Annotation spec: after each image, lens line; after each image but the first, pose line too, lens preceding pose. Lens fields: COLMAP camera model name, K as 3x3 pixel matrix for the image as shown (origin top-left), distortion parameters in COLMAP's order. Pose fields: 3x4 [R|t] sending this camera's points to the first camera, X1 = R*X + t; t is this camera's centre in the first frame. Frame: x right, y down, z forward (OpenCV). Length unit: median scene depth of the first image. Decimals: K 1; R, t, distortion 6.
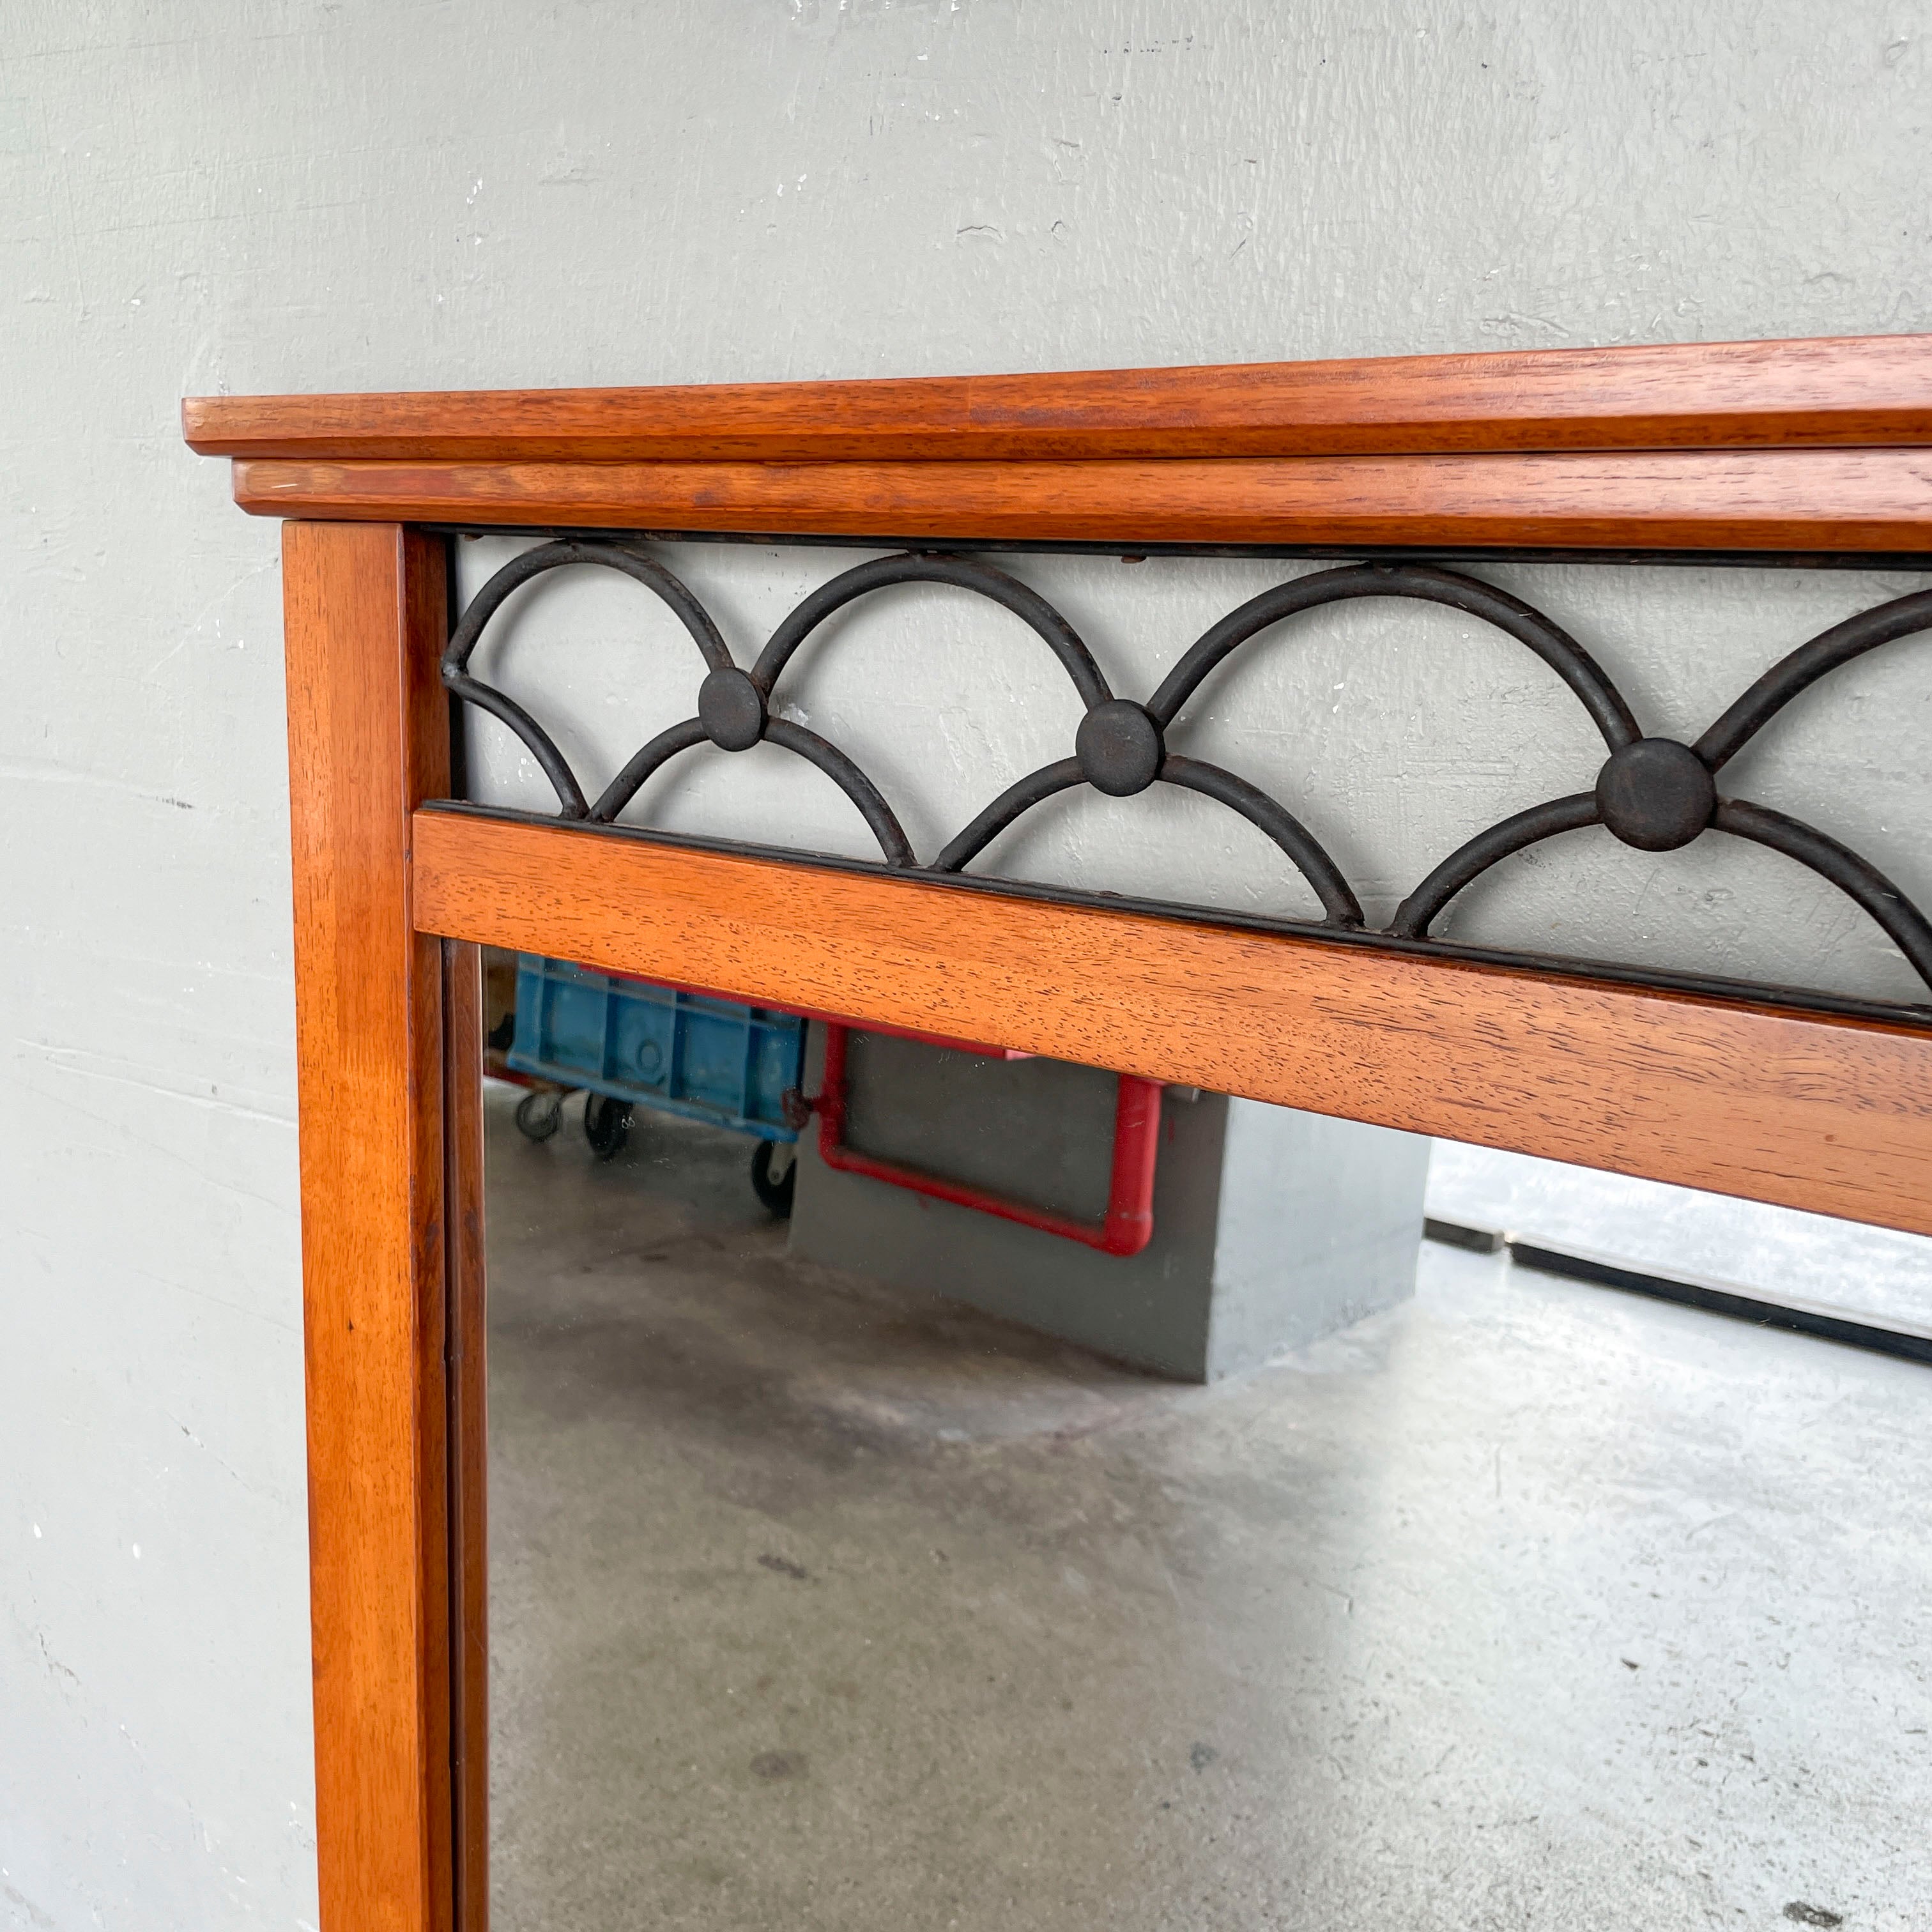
lens RADIAL K [[1993.8, 0, 988.1], [0, 1993.8, 971.8], [0, 0, 1]] dist [0.119379, -0.266389]
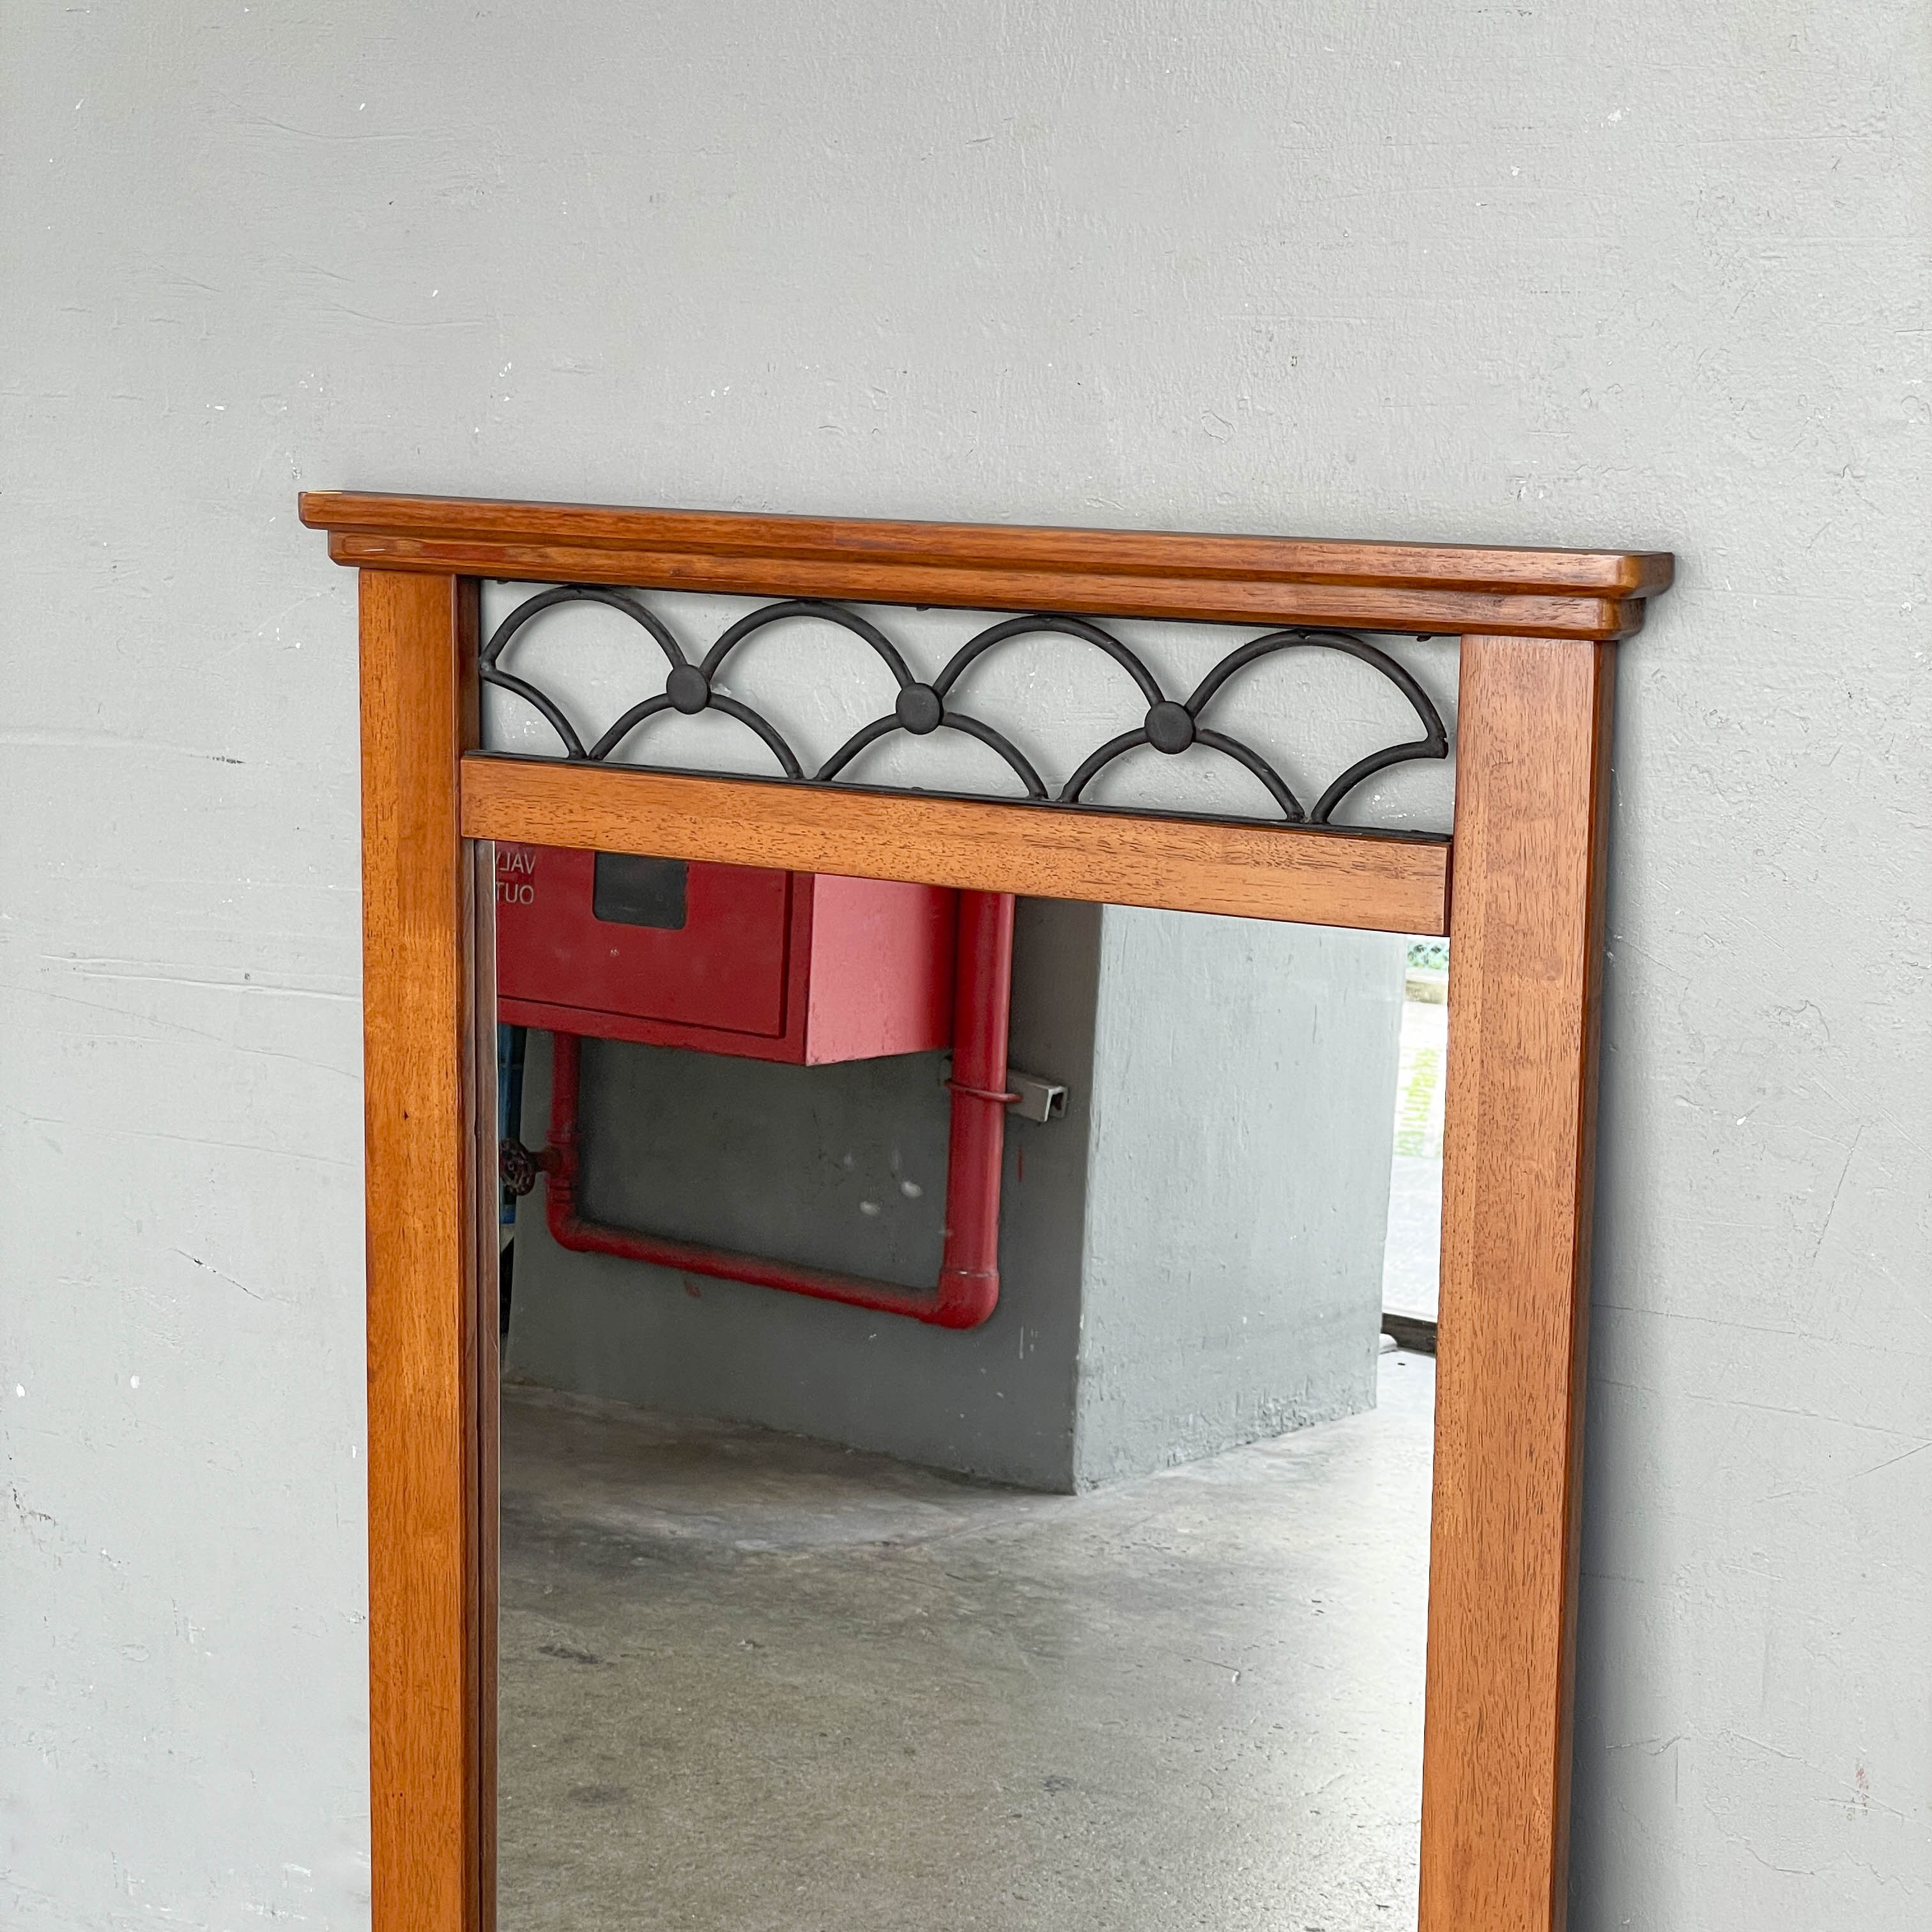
lens RADIAL K [[4097.4, 0, 1054.7], [0, 4097.4, 1012.2], [0, 0, 1]] dist [0.039490, 0.311947]
pose [[0.995573, -0.034124, 0.087578, -0.118728], [0.035920, 0.999174, -0.019014, 0.192584], [-0.086857, 0.022076, 0.995976, -2.184690]]
